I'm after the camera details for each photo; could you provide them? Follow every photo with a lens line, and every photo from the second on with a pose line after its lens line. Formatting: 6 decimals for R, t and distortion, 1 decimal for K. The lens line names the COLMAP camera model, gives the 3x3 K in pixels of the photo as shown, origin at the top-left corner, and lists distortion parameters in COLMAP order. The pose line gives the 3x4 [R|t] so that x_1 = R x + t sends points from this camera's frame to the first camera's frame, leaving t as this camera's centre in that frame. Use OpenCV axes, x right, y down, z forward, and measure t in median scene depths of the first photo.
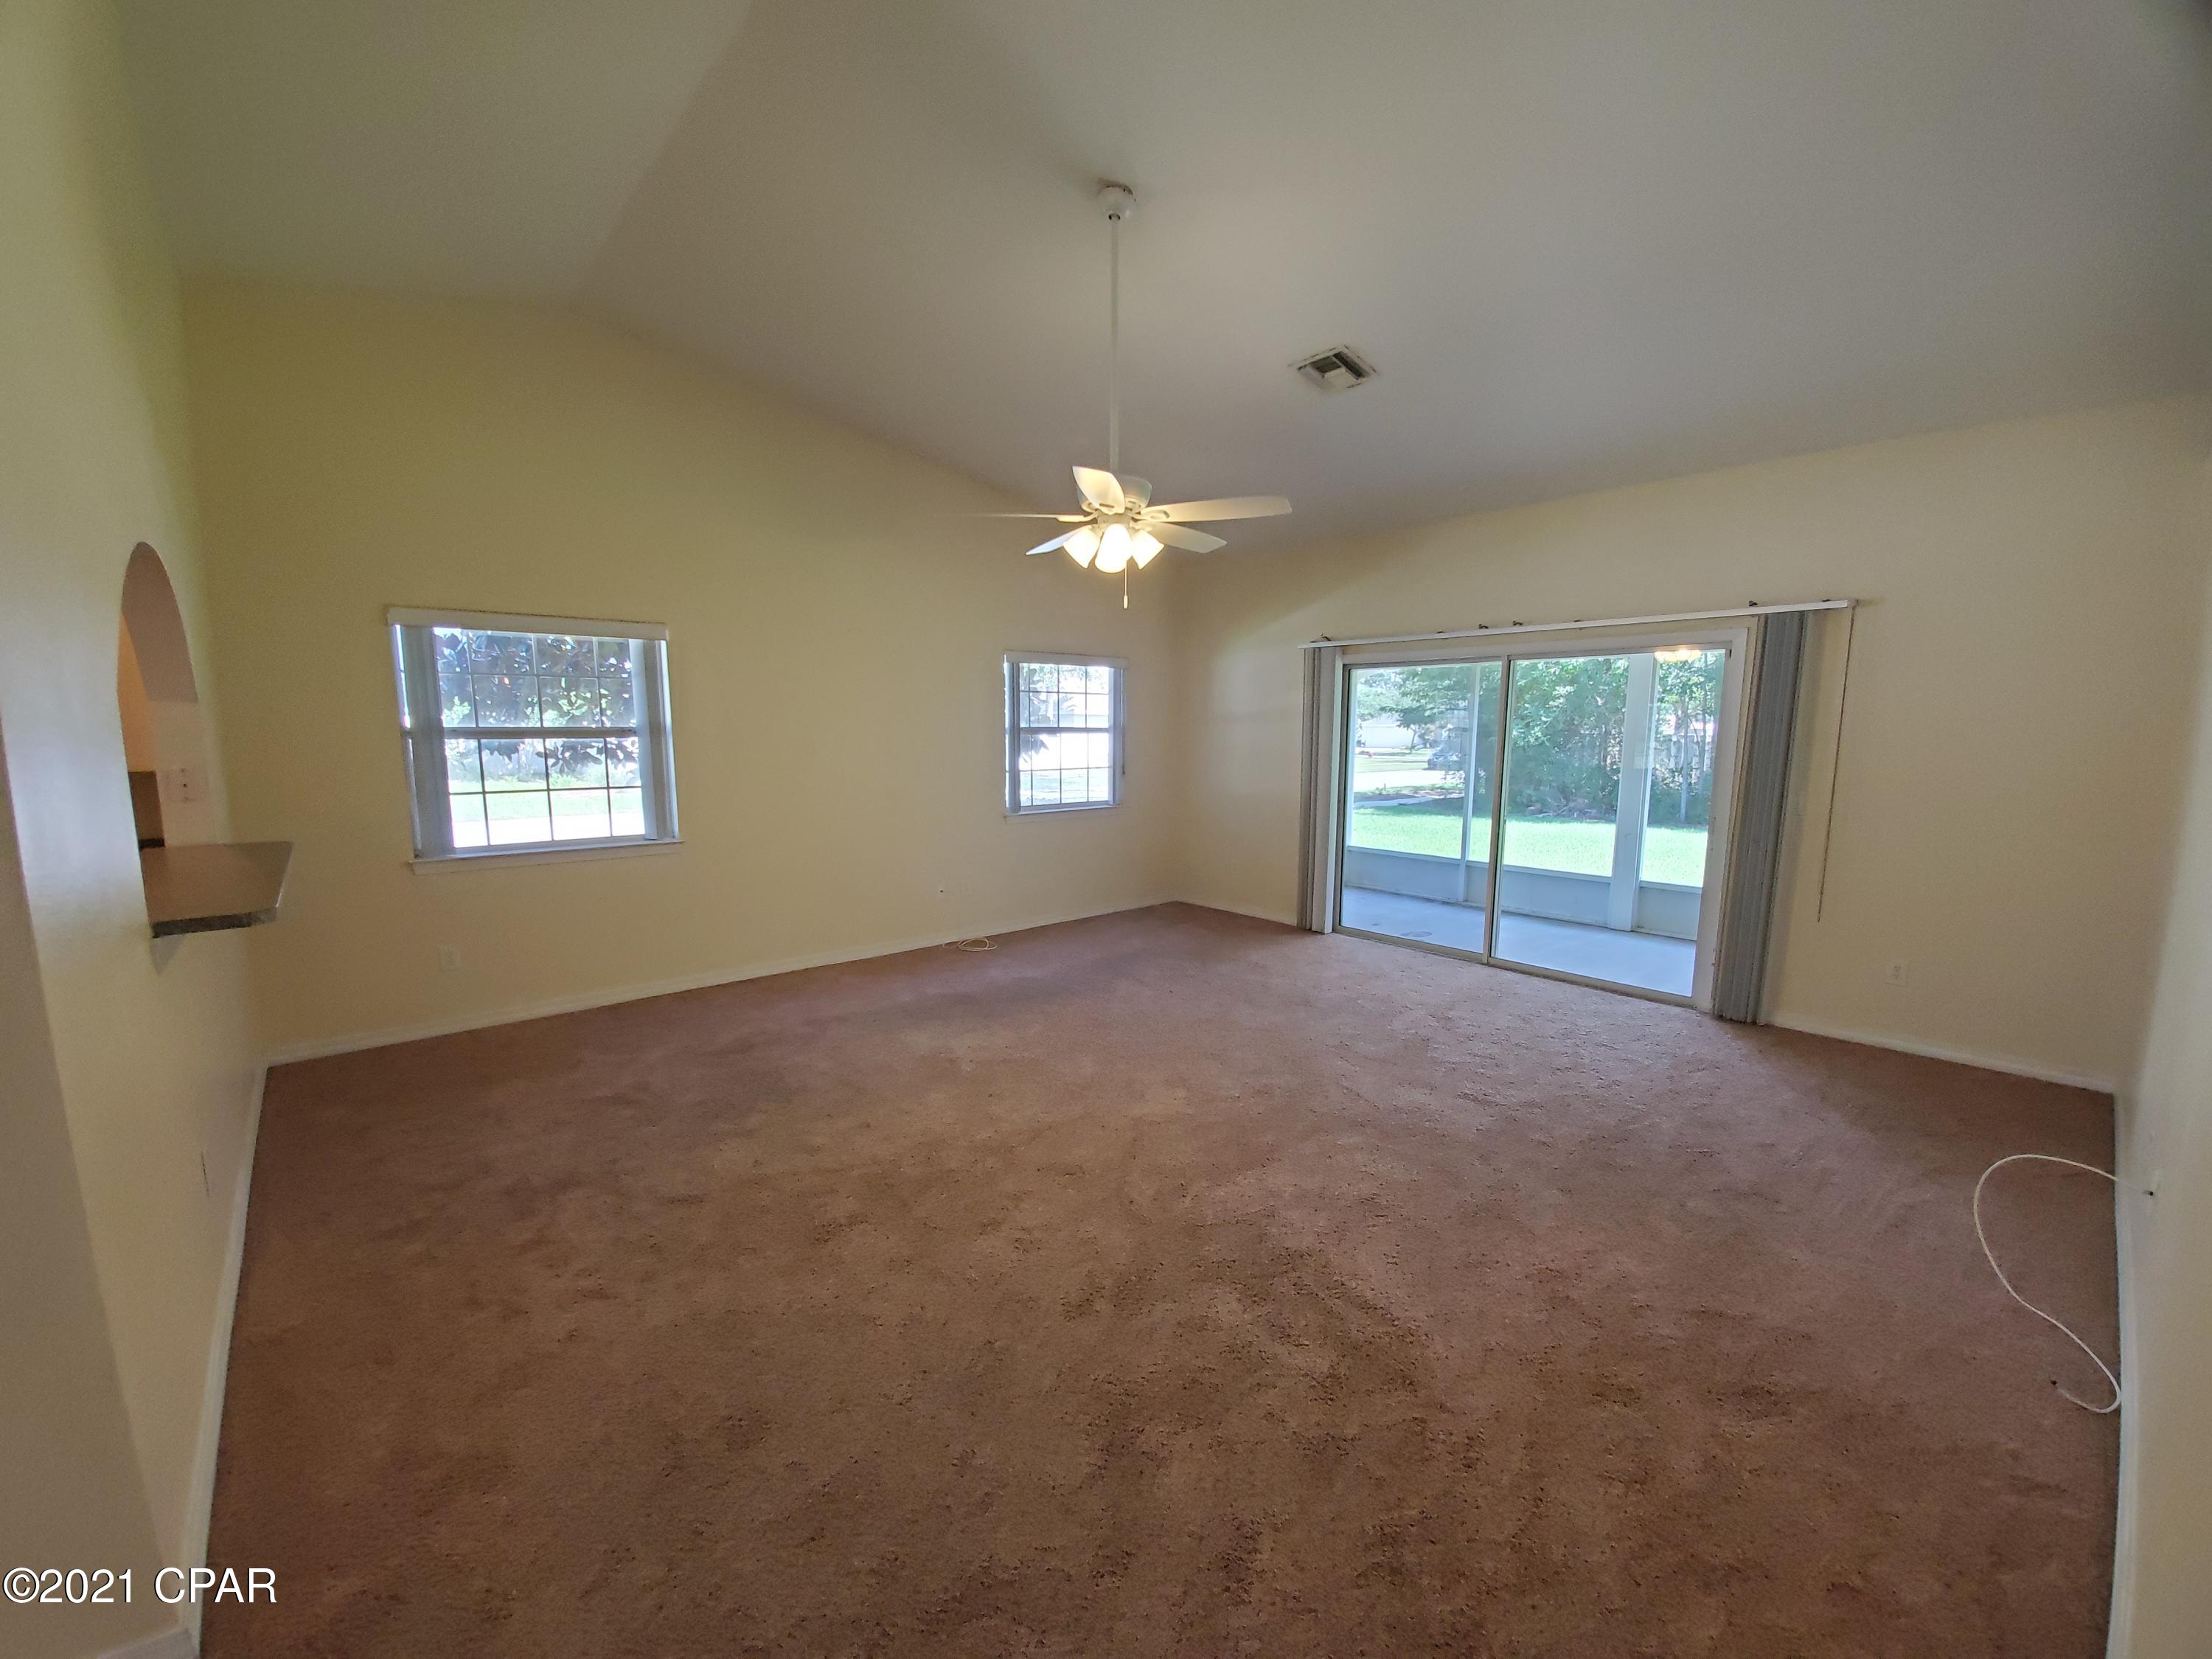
lens RADIAL K [[878.0, 0, 1107.7], [0, 878.0, 844.3], [0, 0, 1]] dist [-0.021162, -0.000552]
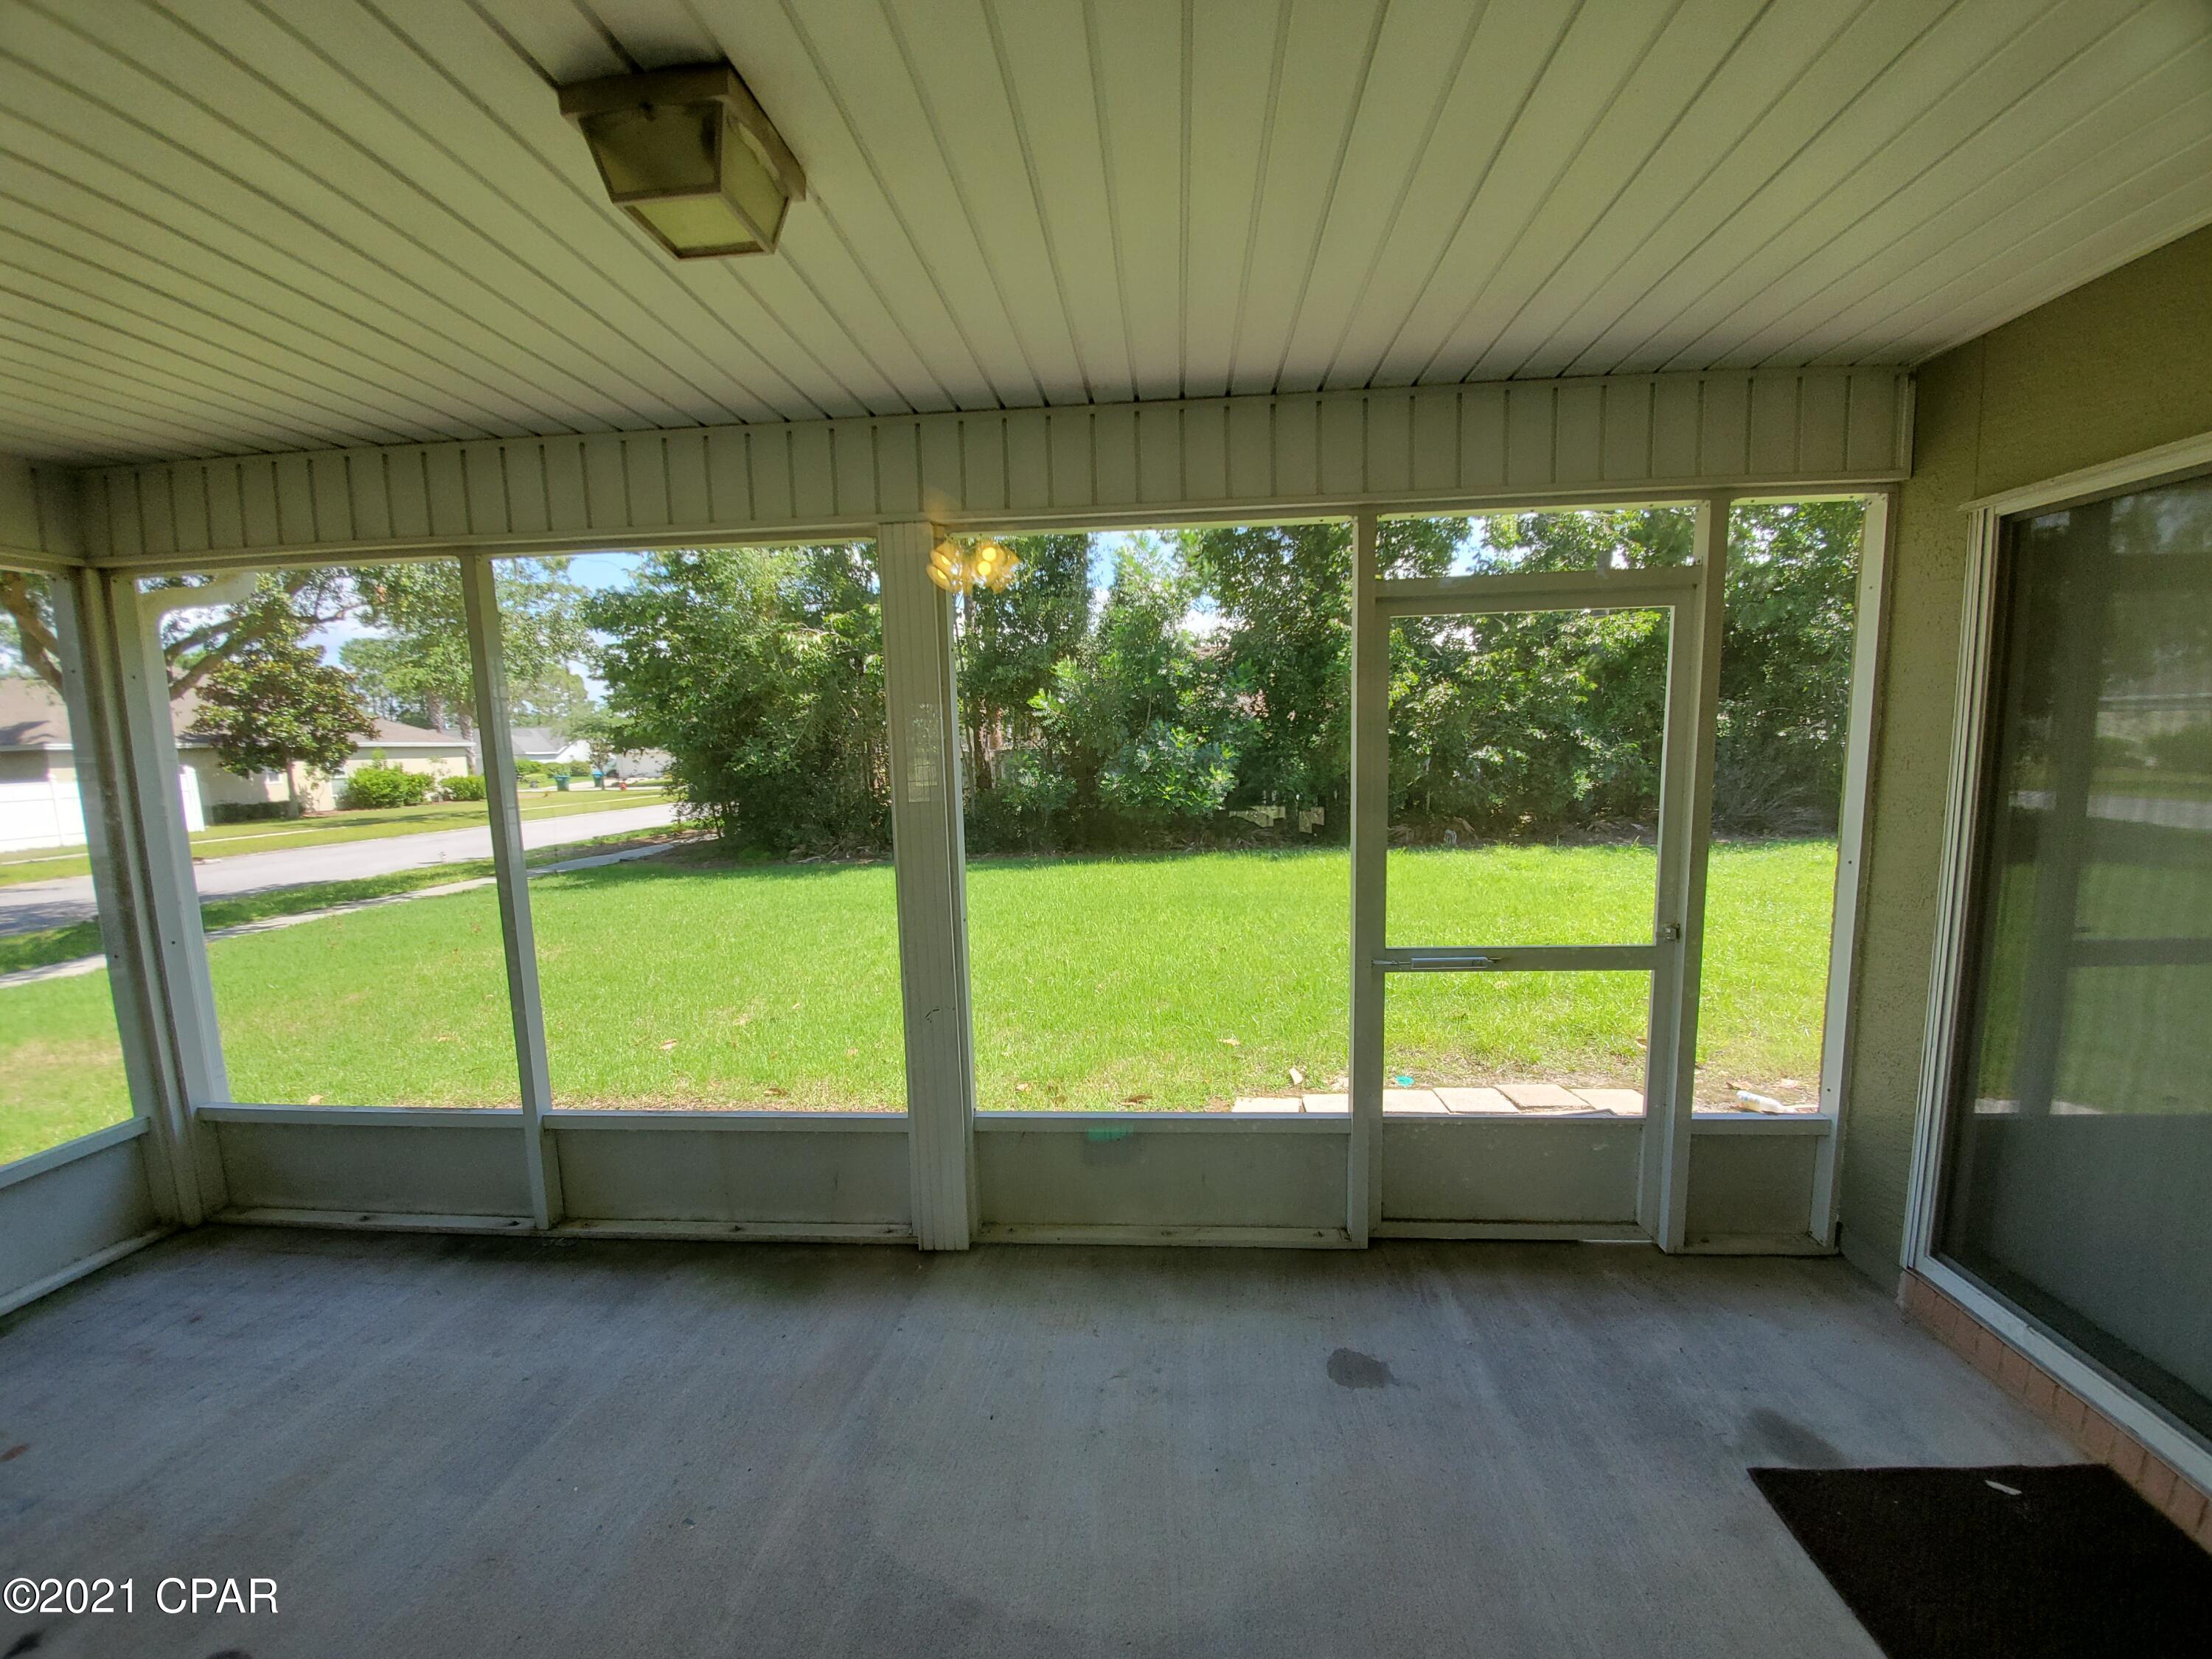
lens RADIAL K [[878.0, 0, 1107.7], [0, 878.0, 844.3], [0, 0, 1]] dist [-0.021162, -0.000552]
pose [[0.716757, -0.105972, 0.689223, 0.151619], [0.122314, 0.992168, 0.025351, -0.034080], [-0.686511, 0.066131, 0.724105, 0.247871]]
